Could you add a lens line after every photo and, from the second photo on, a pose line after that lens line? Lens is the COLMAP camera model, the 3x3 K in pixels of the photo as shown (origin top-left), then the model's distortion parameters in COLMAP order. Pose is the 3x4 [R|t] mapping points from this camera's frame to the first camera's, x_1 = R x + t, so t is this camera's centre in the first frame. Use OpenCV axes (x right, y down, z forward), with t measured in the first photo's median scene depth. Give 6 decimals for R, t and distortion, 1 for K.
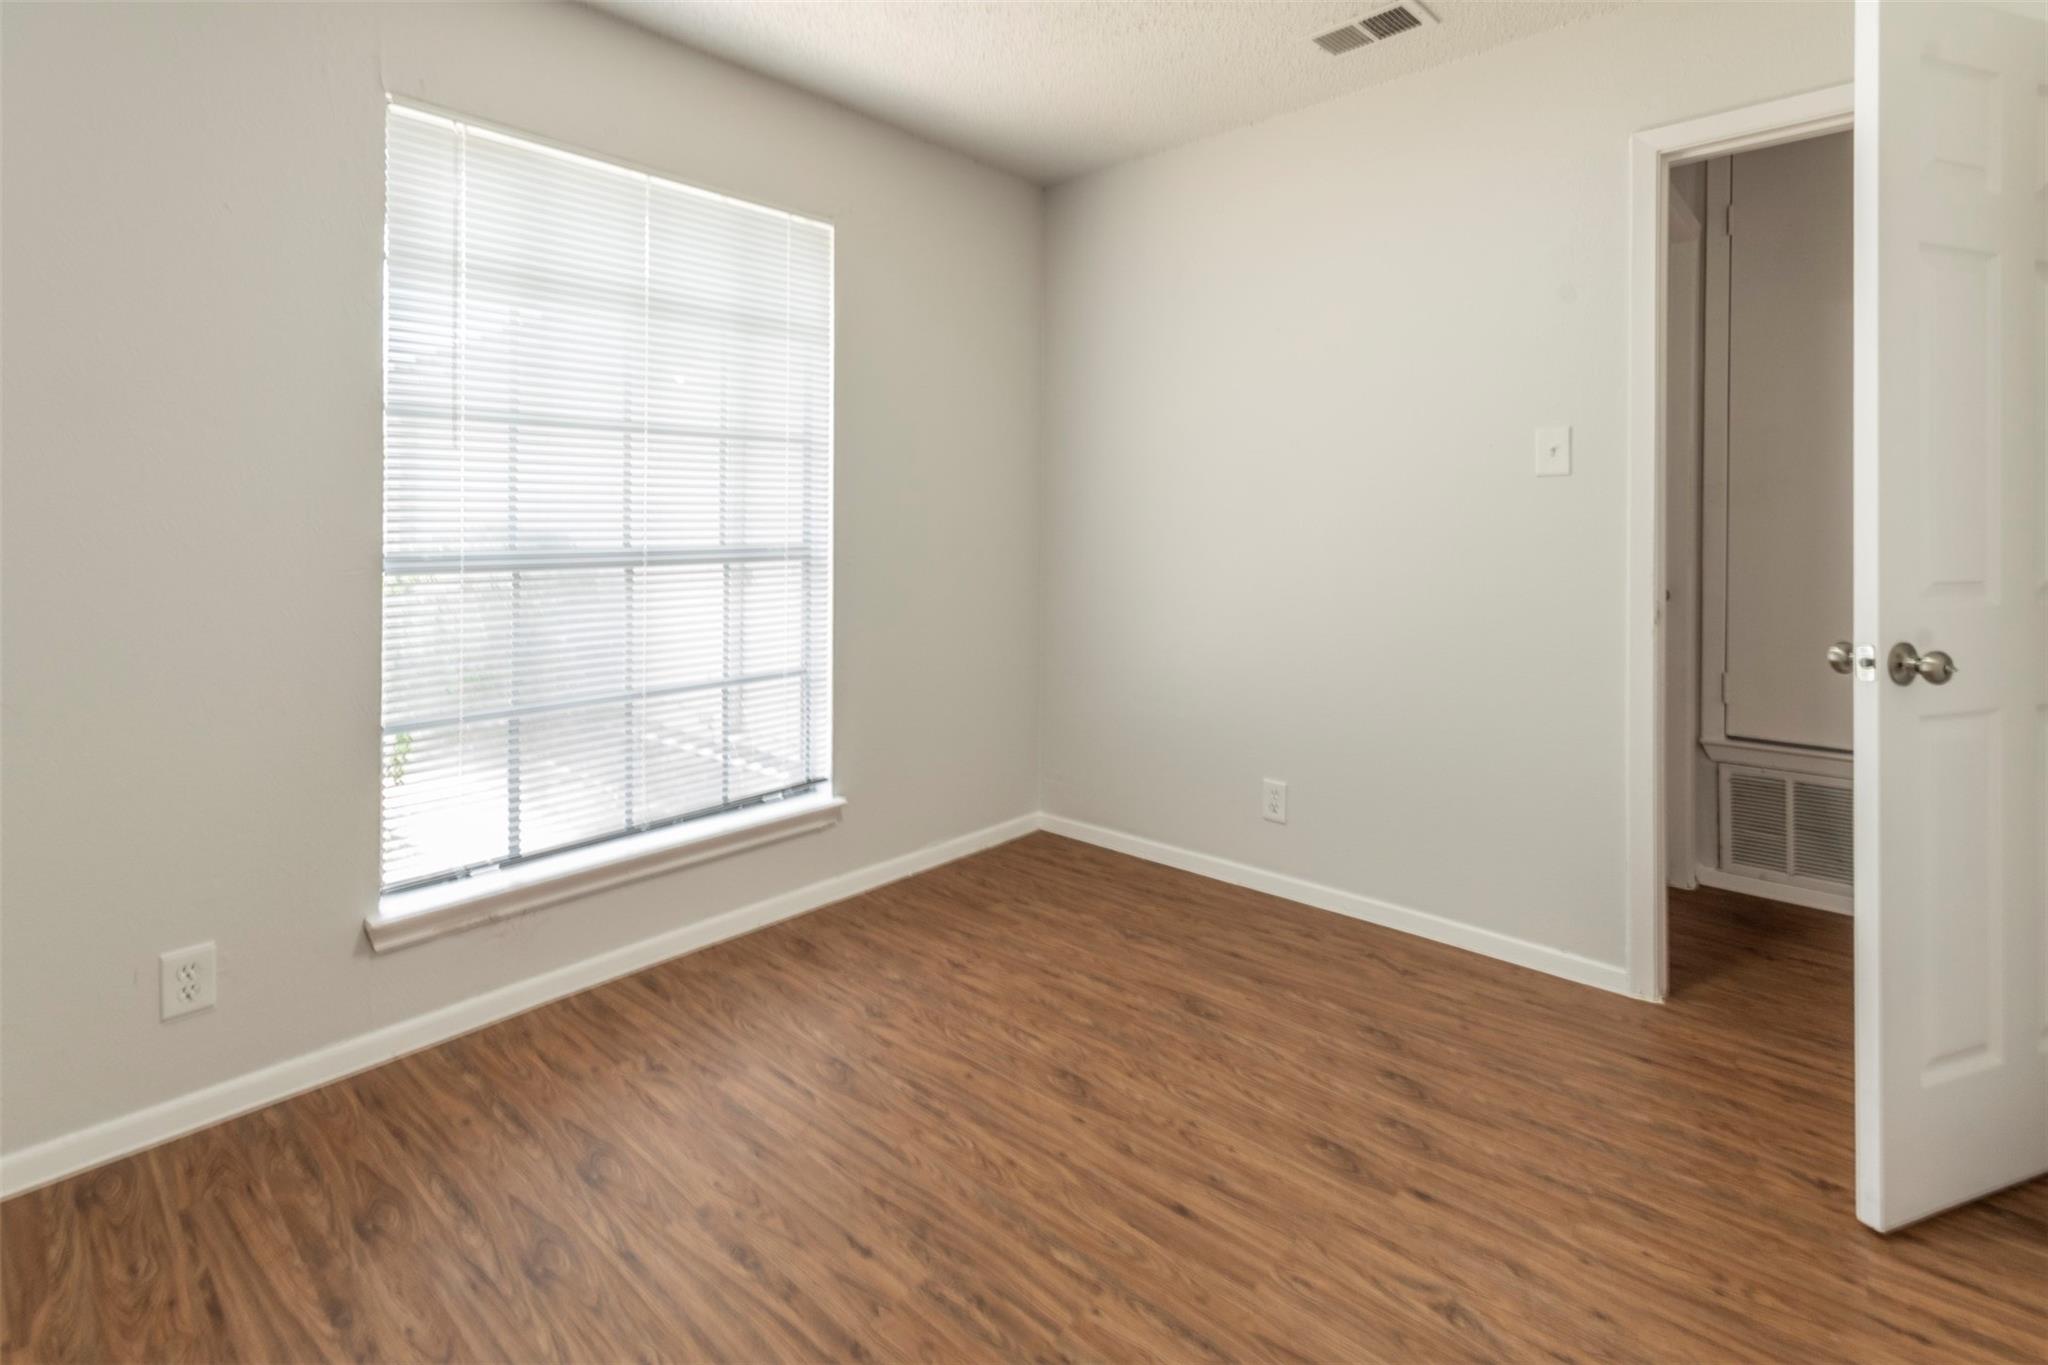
lens RADIAL K [[903.7, 0, 1042.8], [0, 903.7, 535.4], [0, 0, 1]] dist [0.006646, -0.001903]
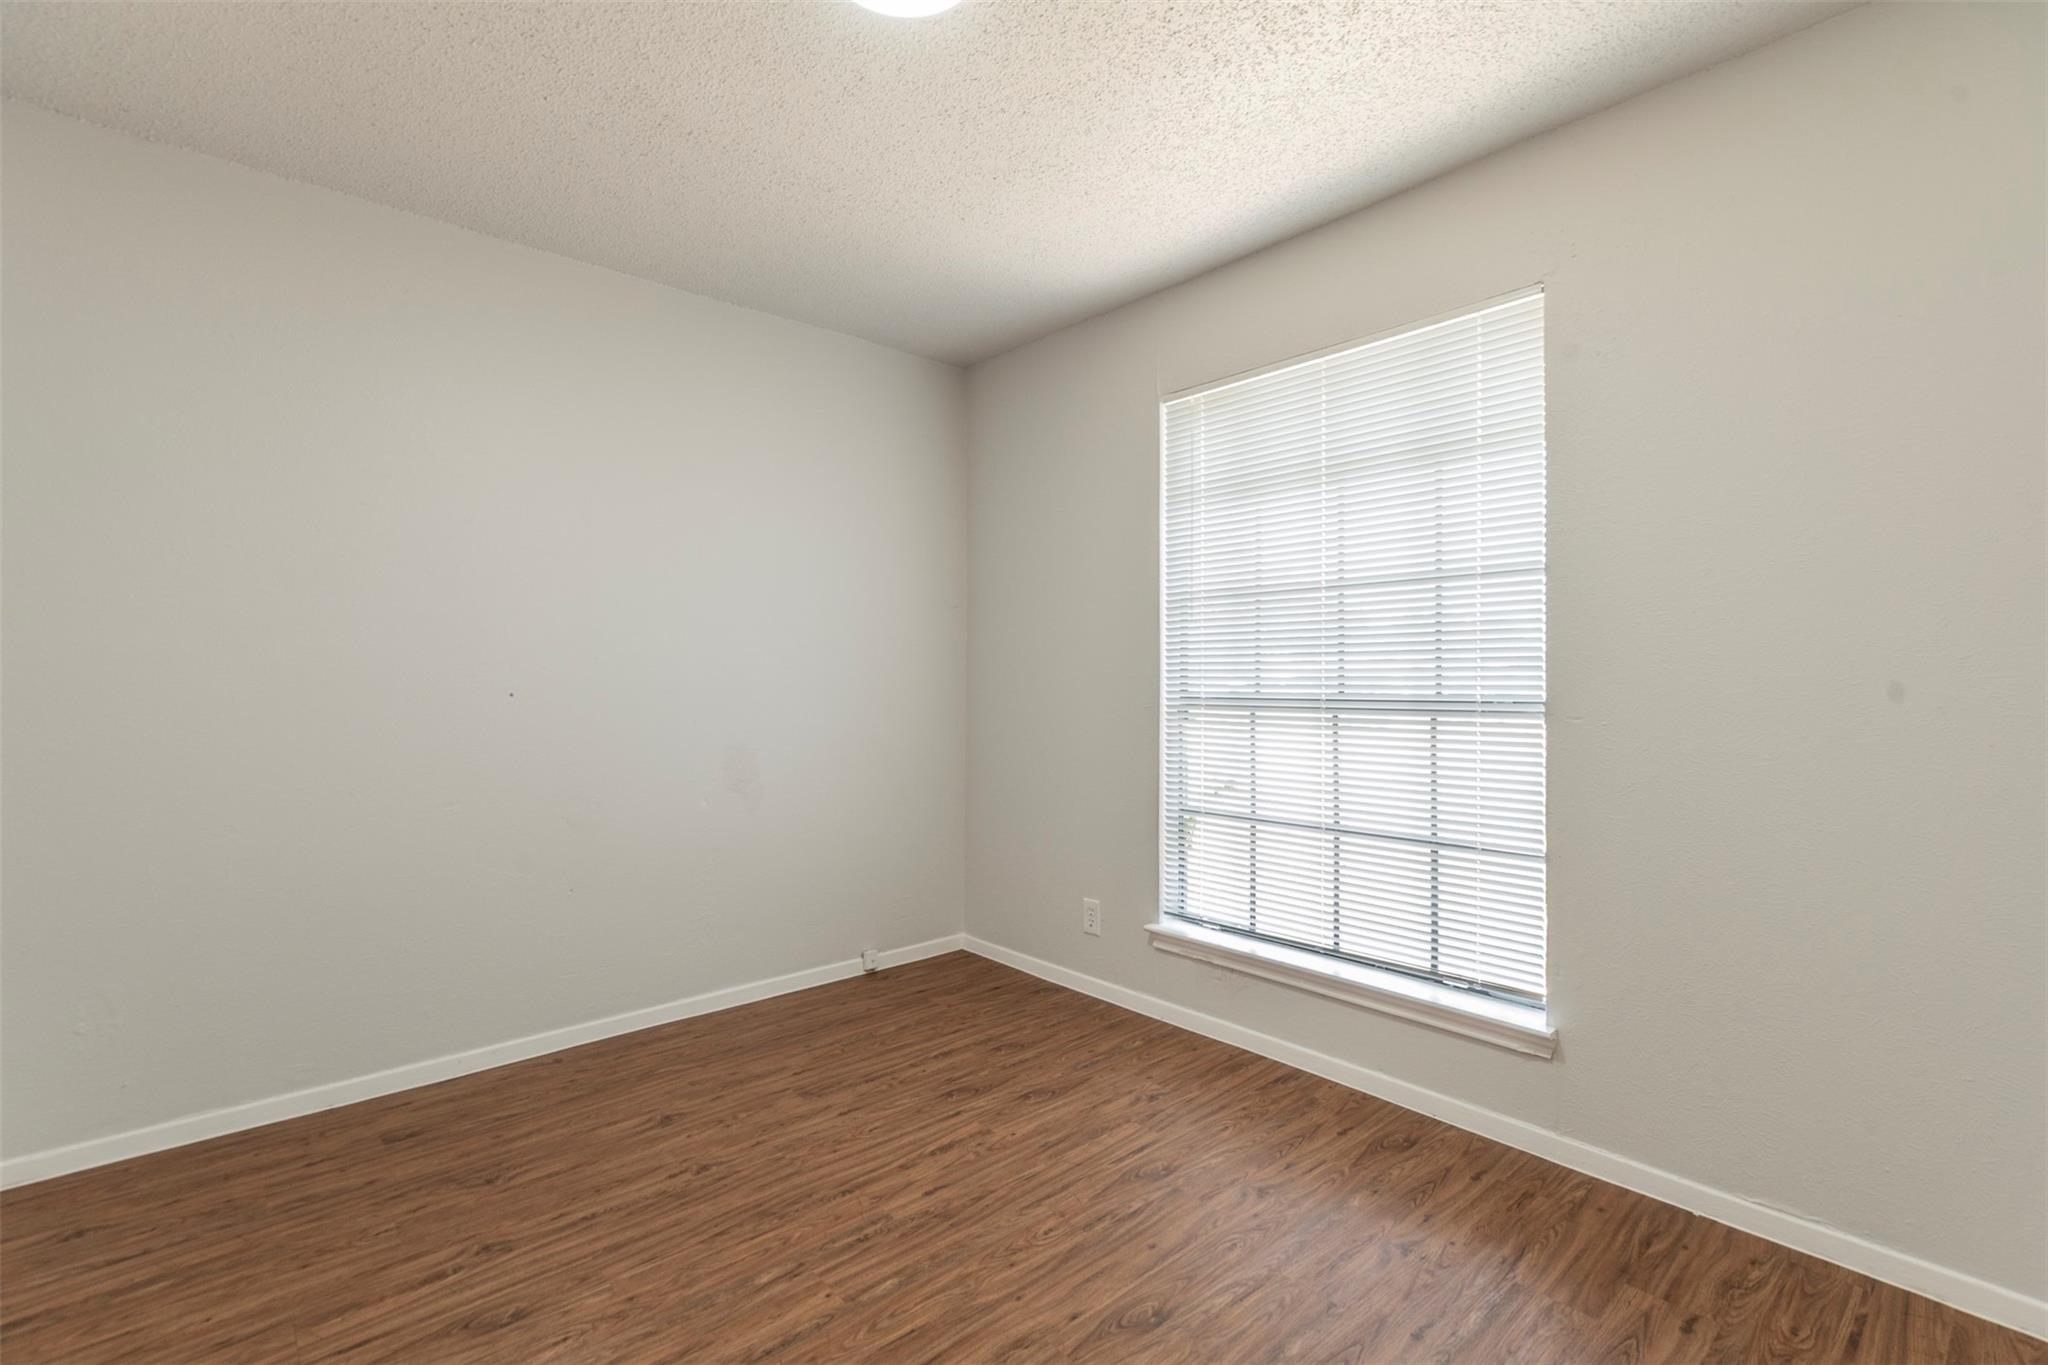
lens RADIAL K [[903.7, 0, 1017.5], [0, 903.7, 674.2], [0, 0, 1]] dist [0.006646, -0.001903]
pose [[-0.085649, -0.006638, -0.996303, 1.007477], [-0.009881, 0.999934, -0.005812, -0.001759], [0.996276, 0.009346, -0.085708, 1.058582]]
